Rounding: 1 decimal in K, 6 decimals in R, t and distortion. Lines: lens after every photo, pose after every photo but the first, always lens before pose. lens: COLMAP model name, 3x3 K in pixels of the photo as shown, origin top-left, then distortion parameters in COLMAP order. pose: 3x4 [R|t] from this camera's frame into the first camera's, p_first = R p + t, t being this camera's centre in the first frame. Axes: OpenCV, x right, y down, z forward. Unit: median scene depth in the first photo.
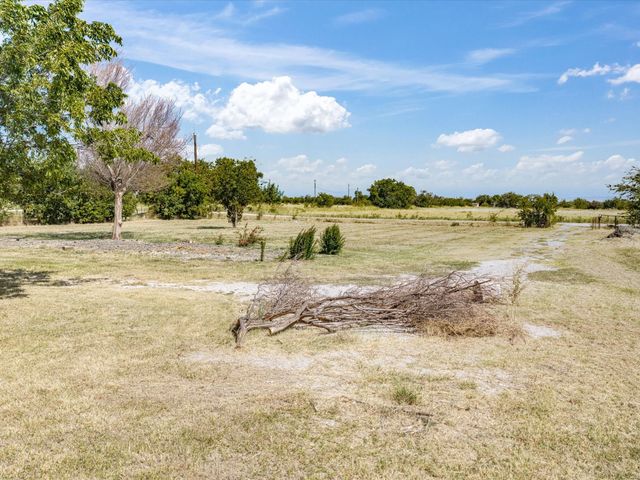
lens RADIAL K [[593.6, 0, 320.0], [0, 593.6, 240.0], [0, 0, 1]] dist [0.009086, -0.016324]
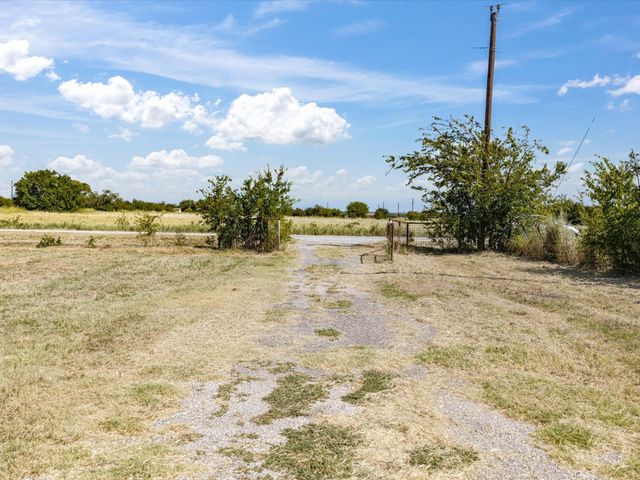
lens RADIAL K [[593.6, 0, 320.0], [0, 593.6, 240.0], [0, 0, 1]] dist [0.009086, -0.016324]
pose [[0.887698, -0.008993, 0.460339, 0.078470], [0.014446, 0.999861, -0.008325, -0.008344], [-0.460200, 0.014040, 0.887704, 0.216450]]
